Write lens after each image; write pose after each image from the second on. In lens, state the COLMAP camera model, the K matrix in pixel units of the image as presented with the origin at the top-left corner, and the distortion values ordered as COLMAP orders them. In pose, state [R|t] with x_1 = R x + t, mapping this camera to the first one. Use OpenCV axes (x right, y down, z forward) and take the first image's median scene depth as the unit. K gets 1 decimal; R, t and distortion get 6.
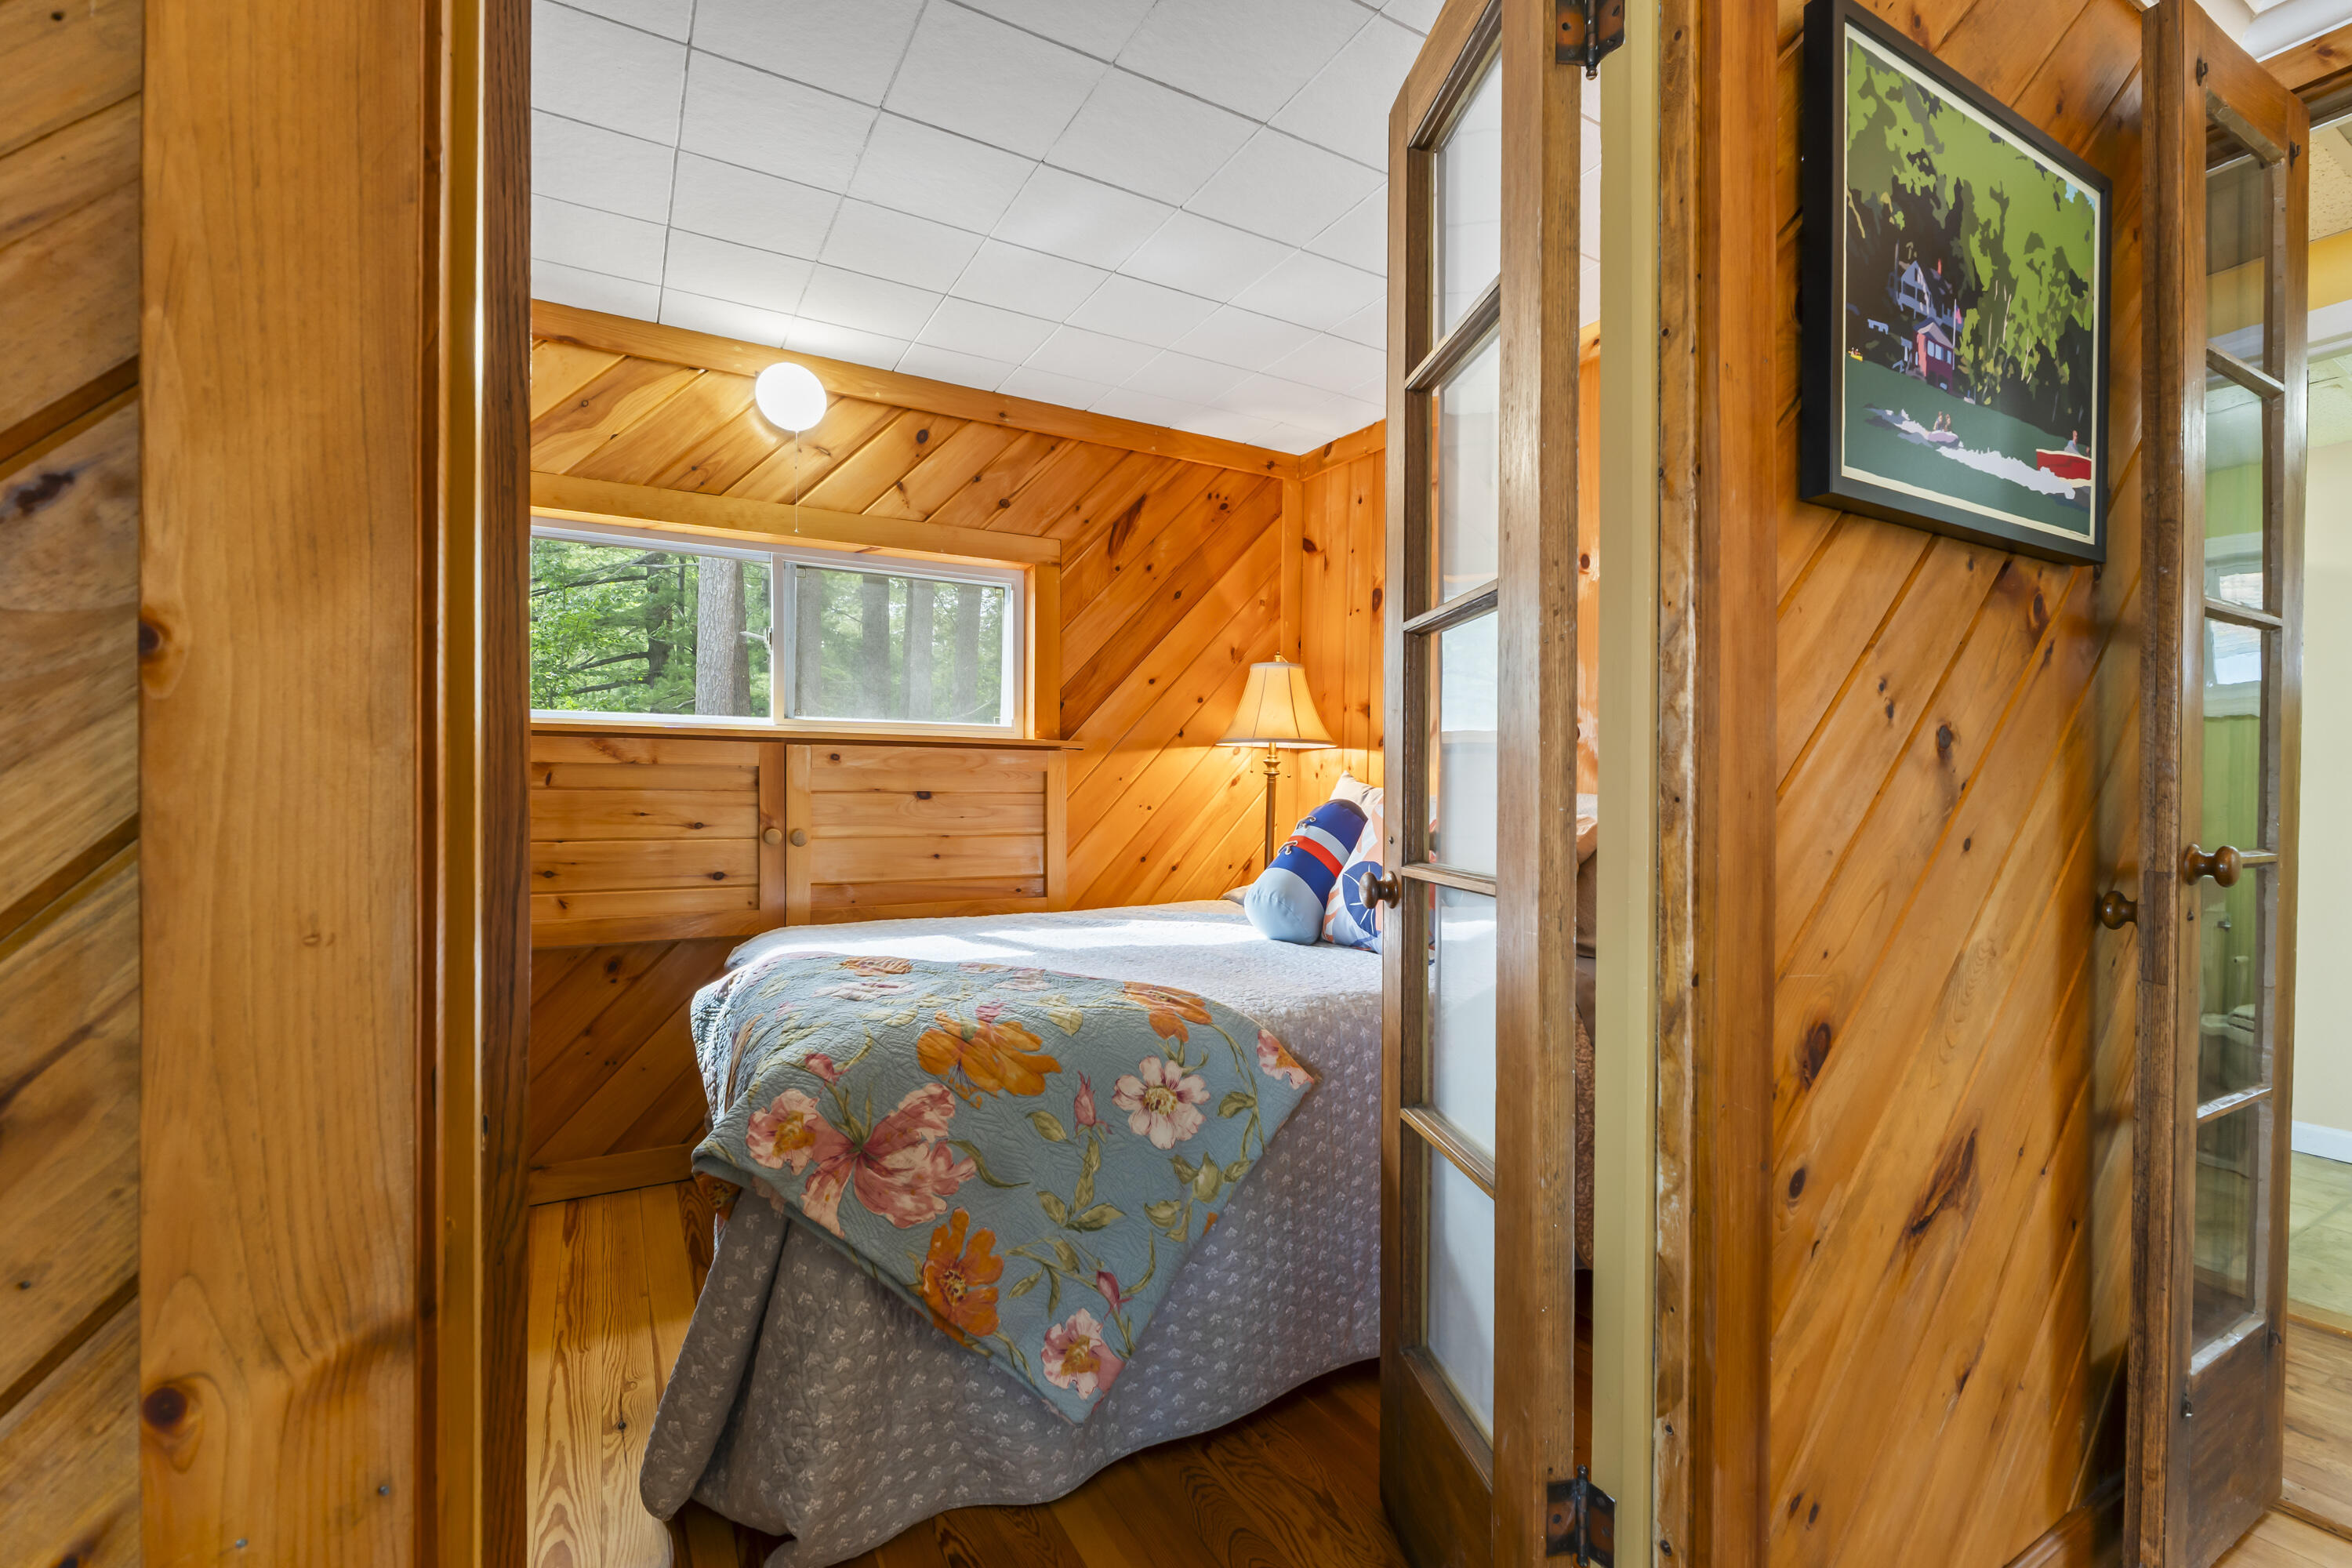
lens RADIAL K [[1018.8, 0, 1176.0], [0, 1018.8, 784.0], [0, 0, 1]] dist [0.000752, 0.000019]
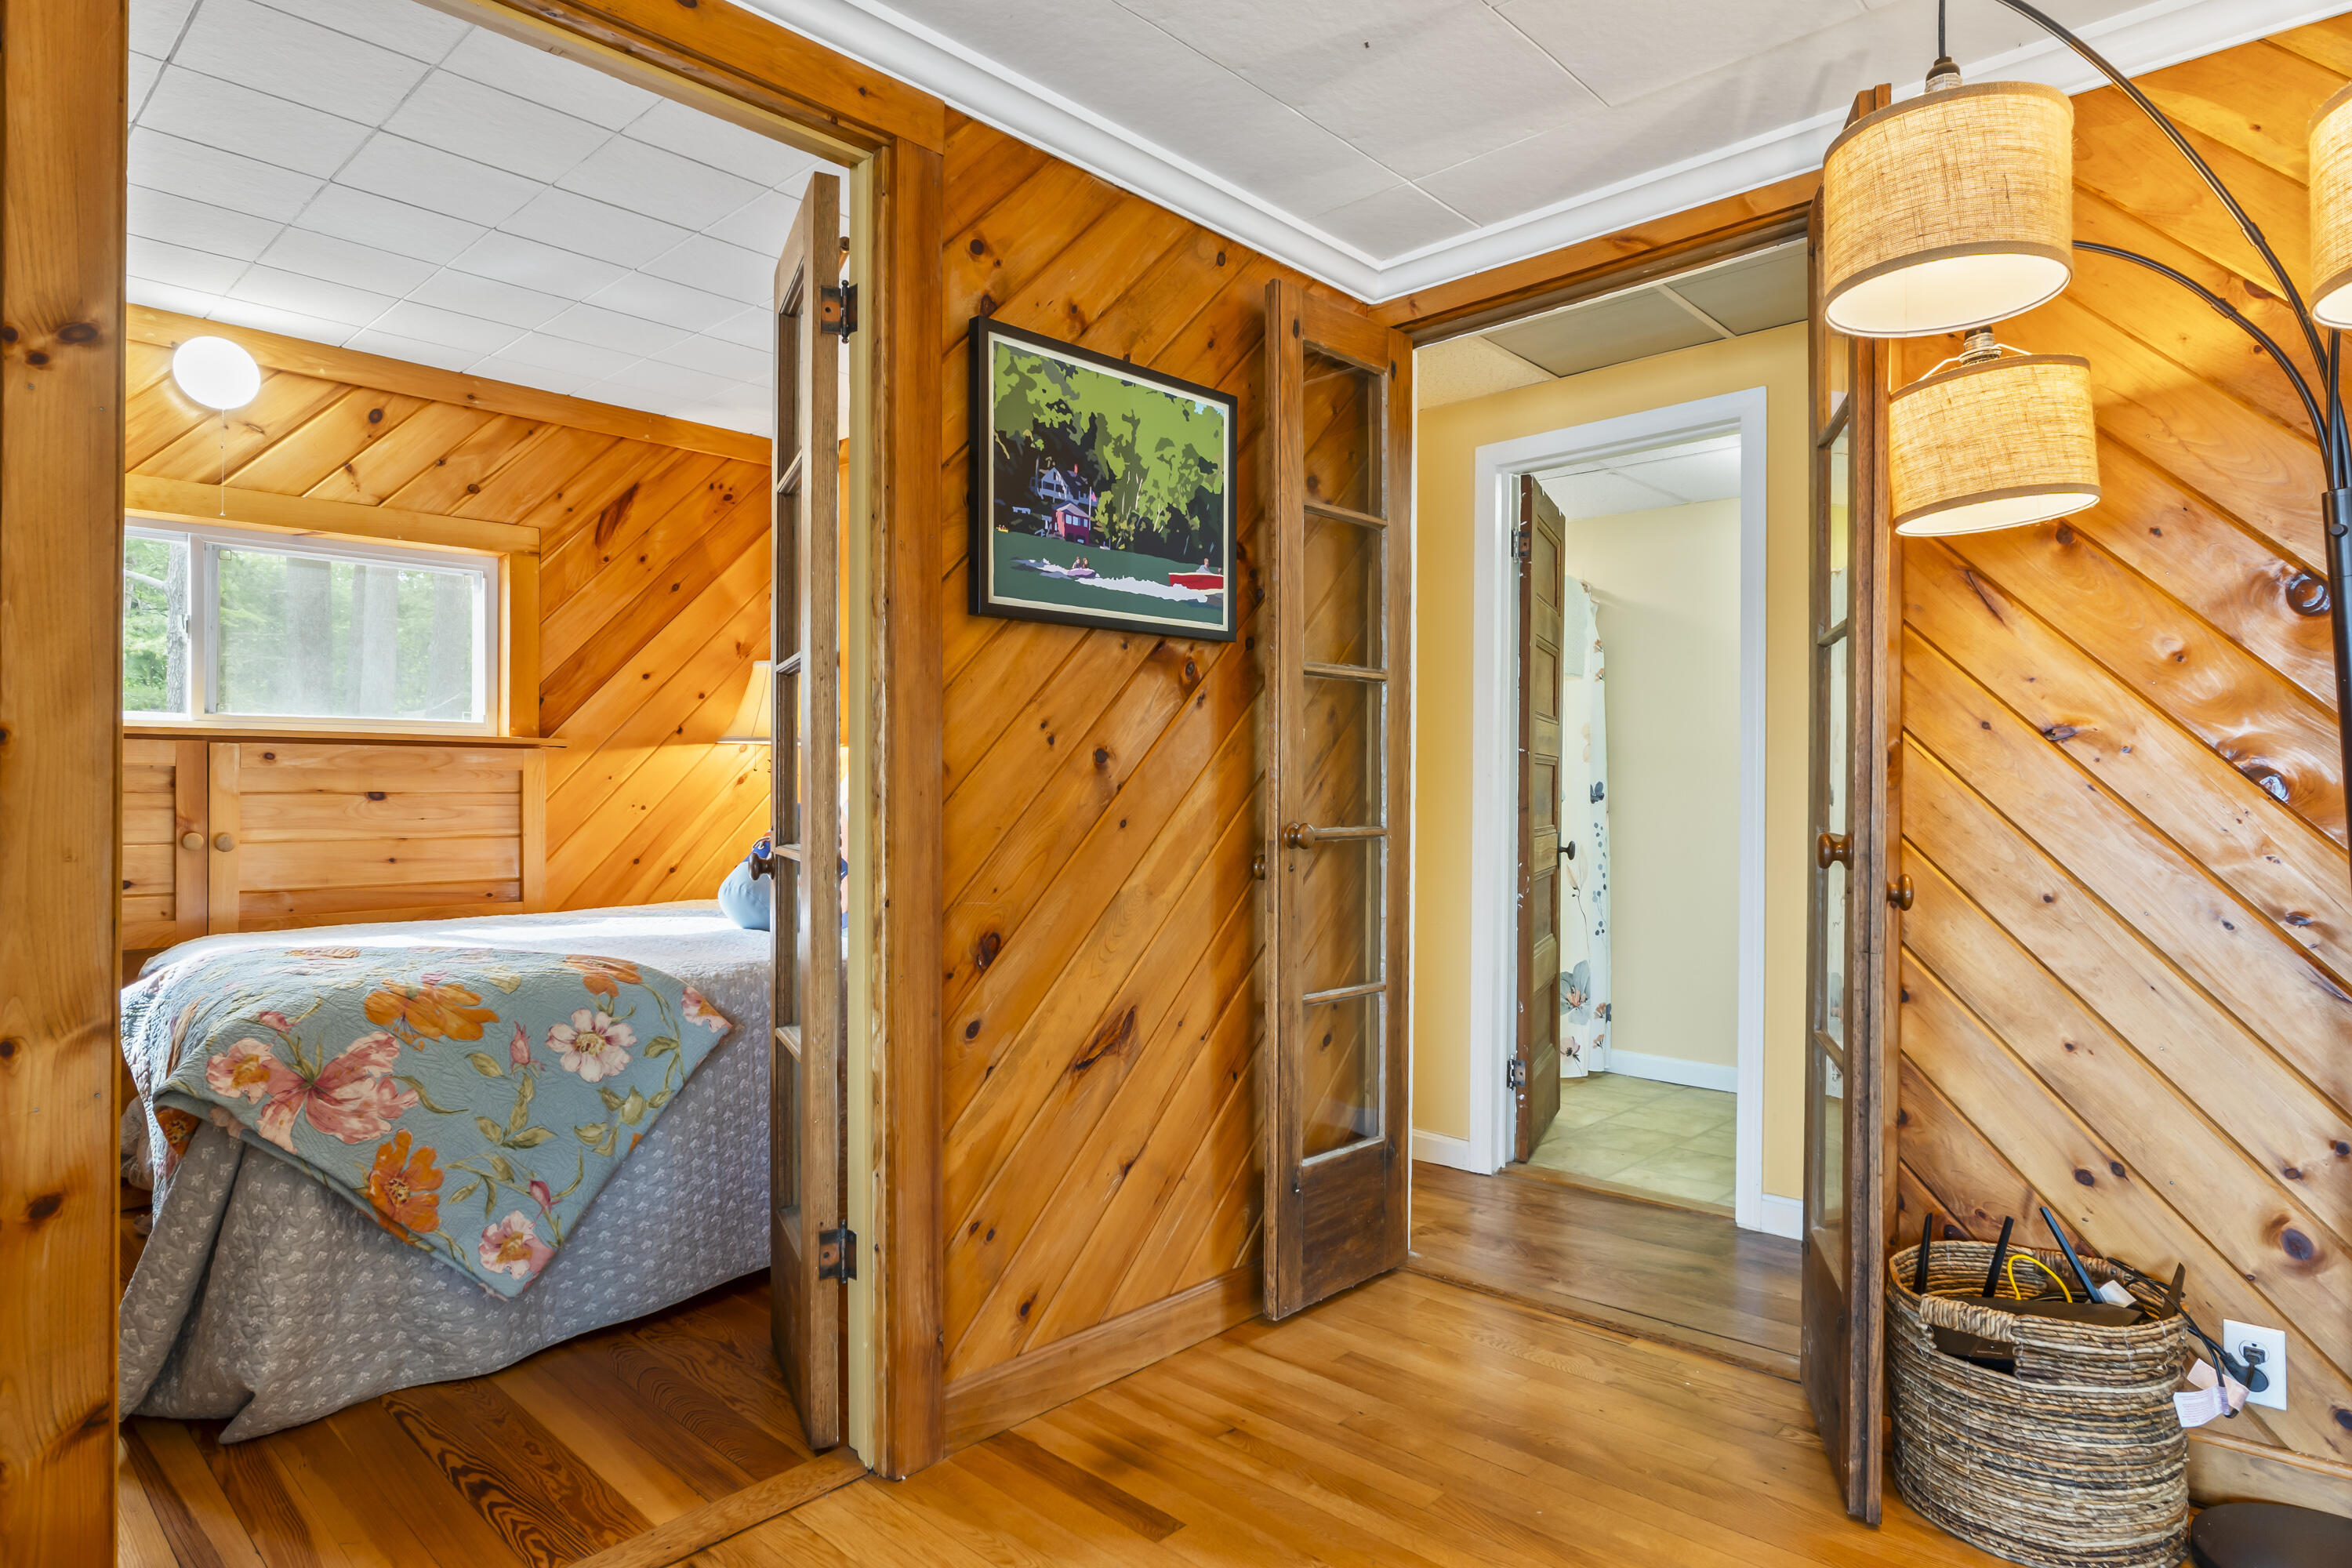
lens RADIAL K [[1304.6, 0, 1173.0], [0, 1304.6, 770.7], [0, 0, 1]] dist [-0.001482, -0.000953]
pose [[0.955337, -0.000614, 0.295519, 0.205972], [0.002266, 0.999984, -0.005248, -0.009206], [-0.295511, 0.005683, 0.955323, -0.764674]]
